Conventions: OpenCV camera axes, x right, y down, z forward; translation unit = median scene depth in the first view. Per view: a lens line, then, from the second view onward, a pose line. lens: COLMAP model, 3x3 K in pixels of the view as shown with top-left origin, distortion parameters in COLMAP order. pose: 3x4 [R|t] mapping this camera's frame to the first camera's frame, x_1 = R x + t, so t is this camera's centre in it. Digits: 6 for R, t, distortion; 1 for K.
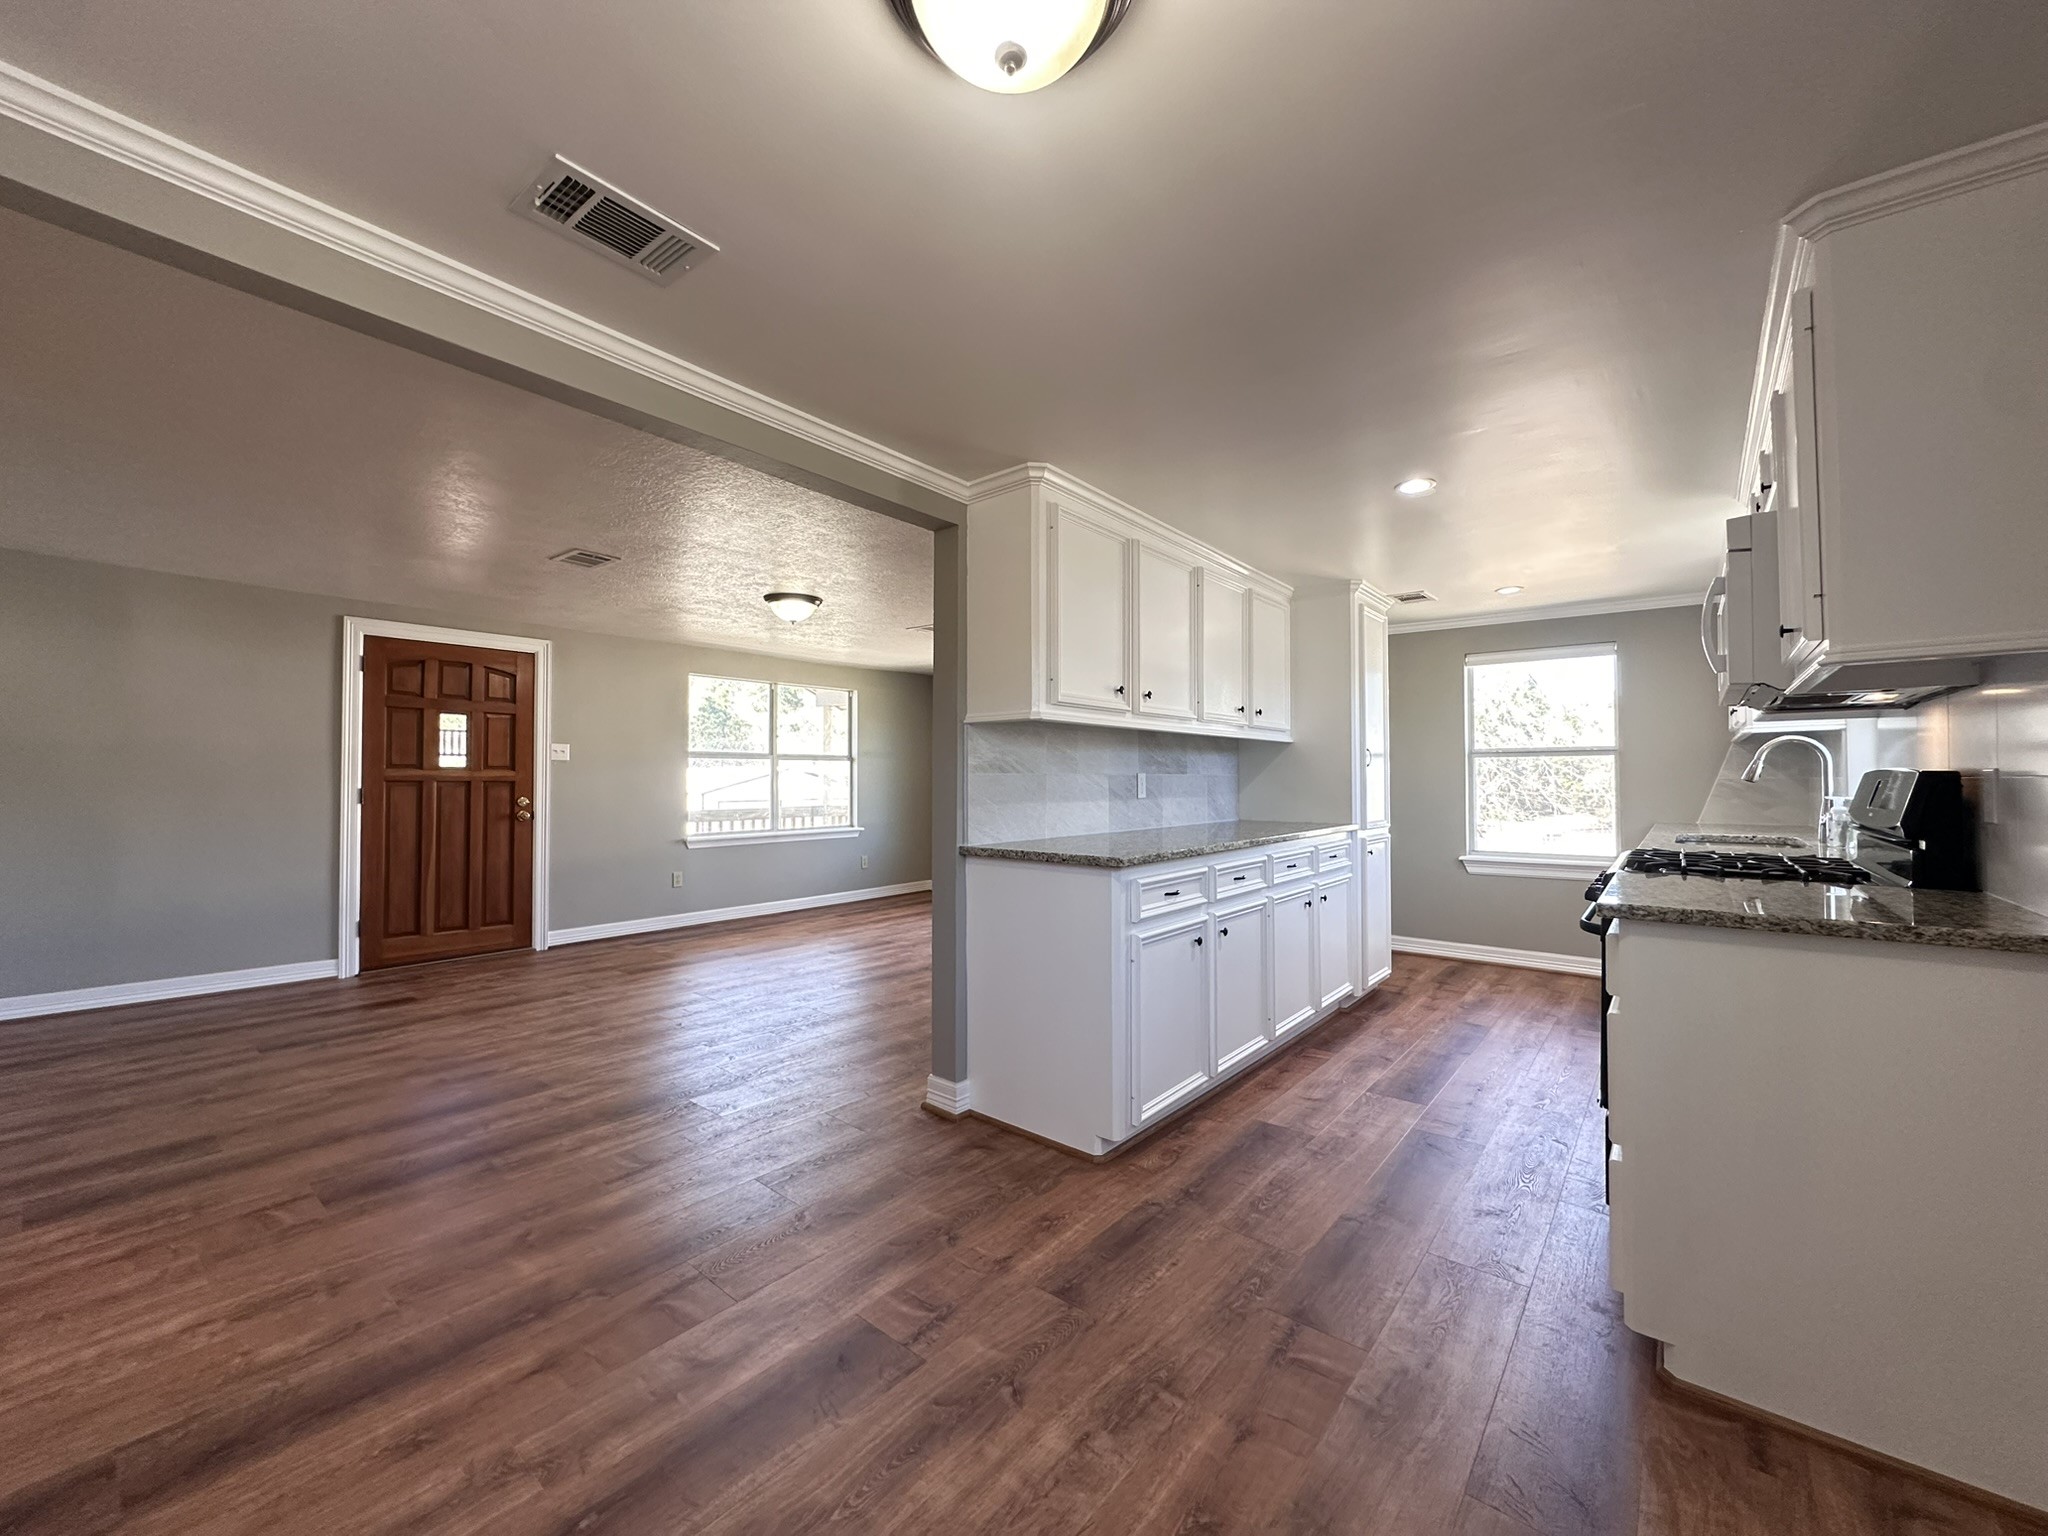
lens RADIAL K [[812.6, 0, 1024.0], [0, 812.6, 768.0], [0, 0, 1]] dist [-0.001234, -0.000054]
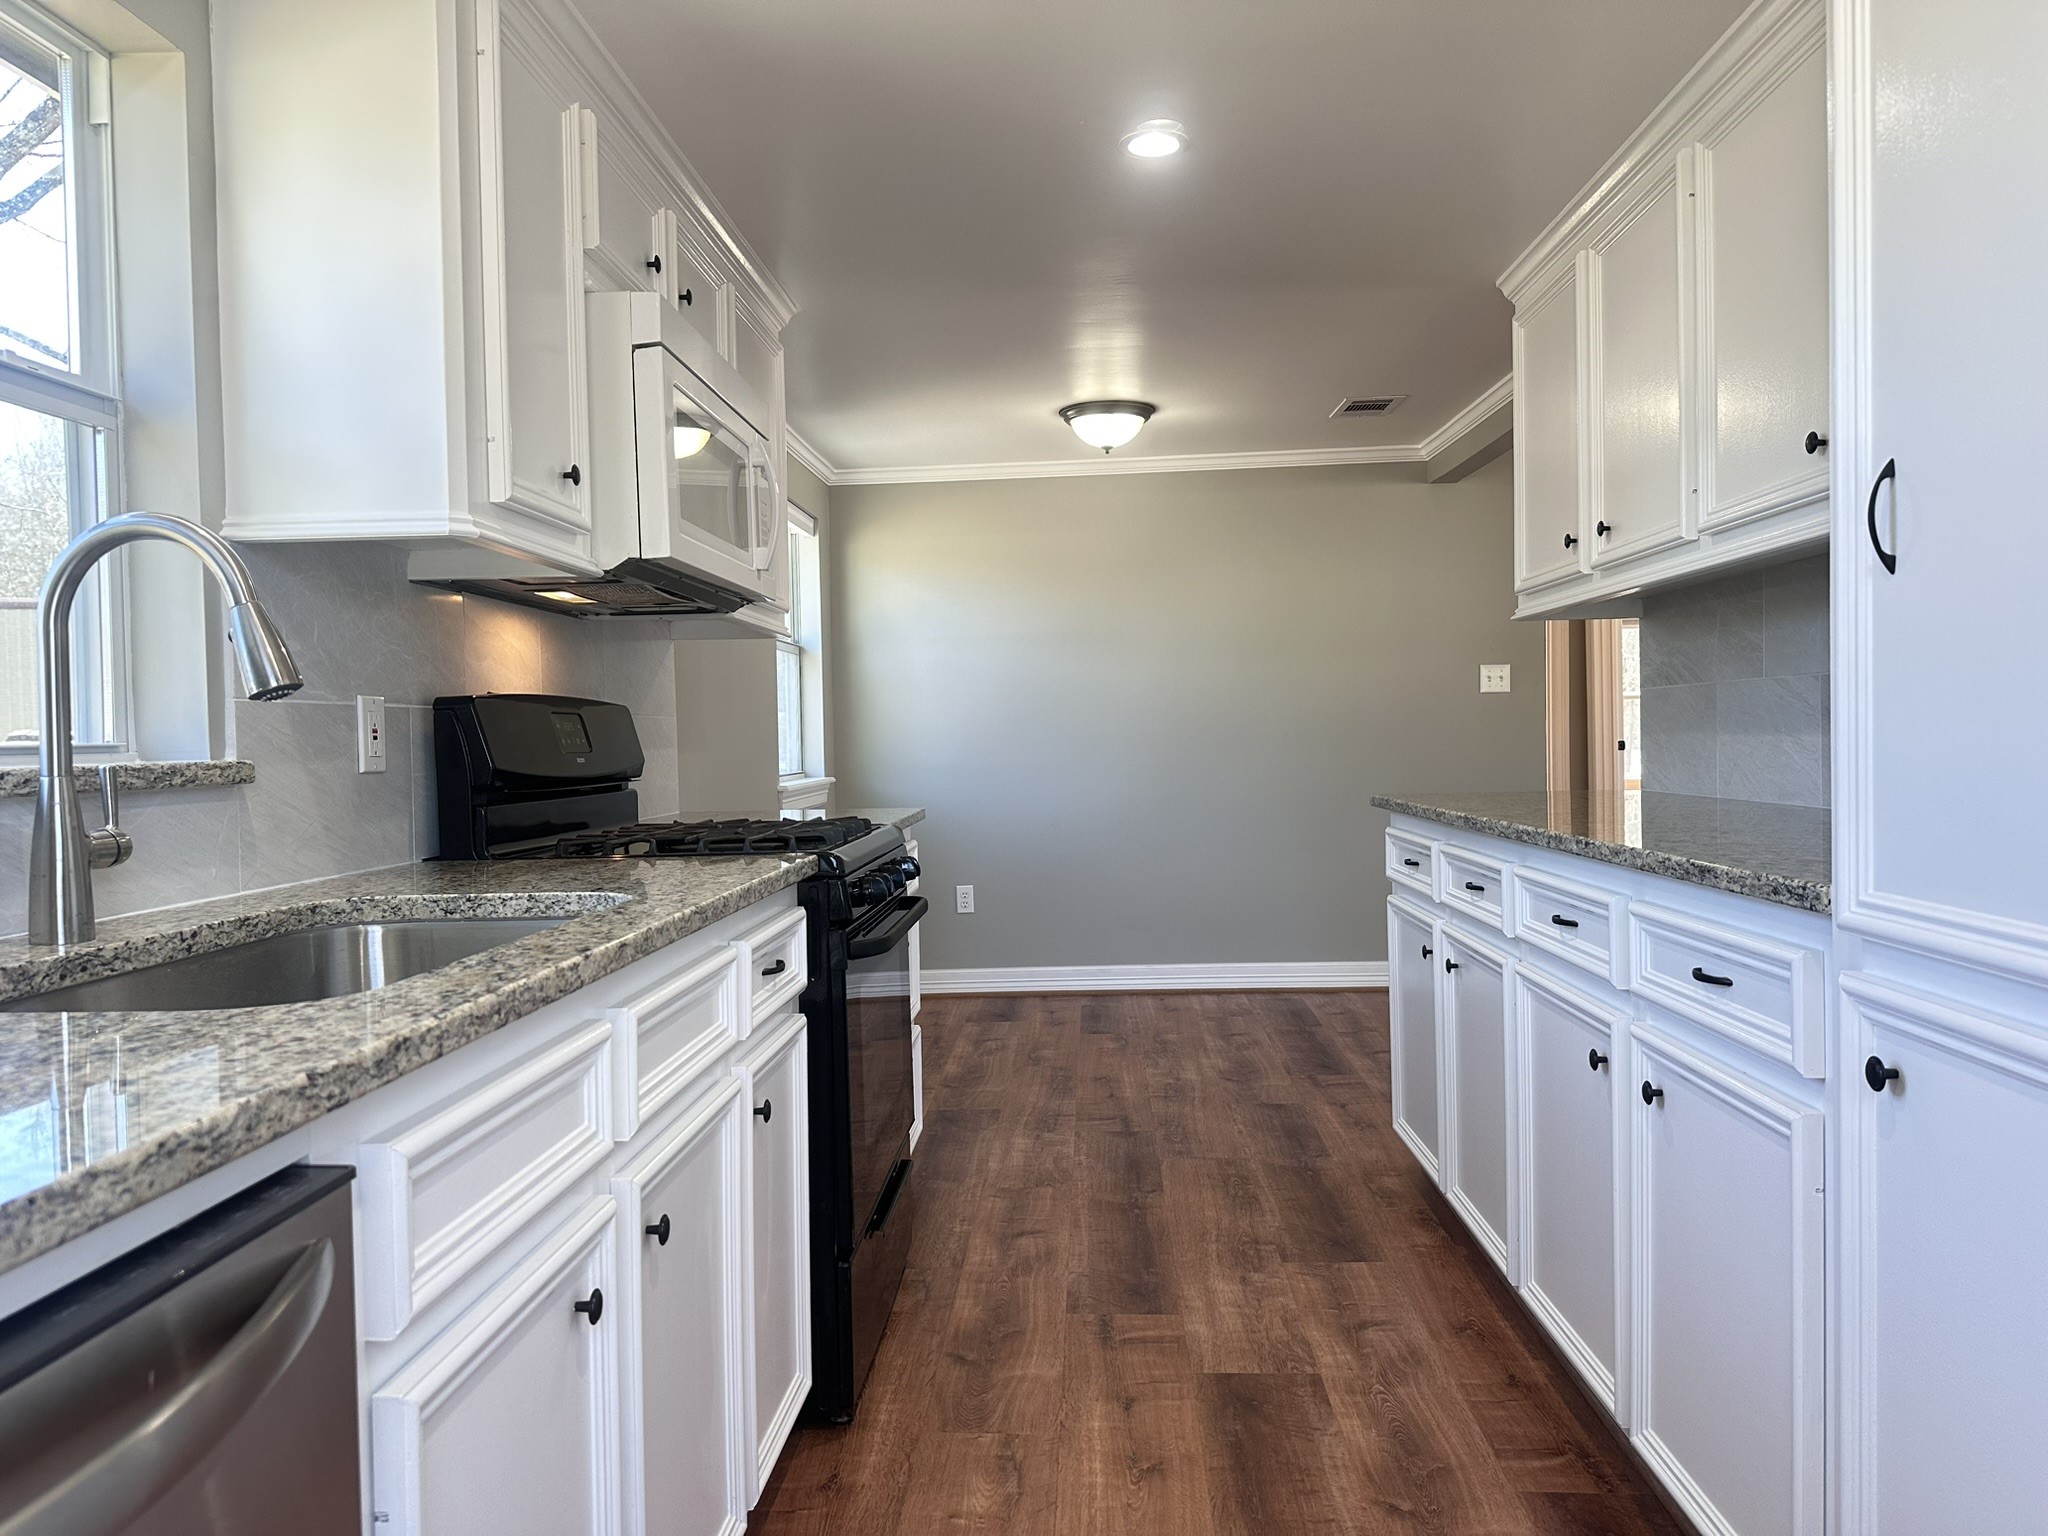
lens RADIAL K [[1436.9, 0, 1024.0], [0, 1436.9, 768.0], [0, 0, 1]] dist [-0.011530, -0.002663]
pose [[-0.804525, 0.029165, -0.593202, 1.540614], [0.029205, 0.999528, 0.009534, 0.066798], [0.593200, -0.009654, -0.804997, 2.340190]]
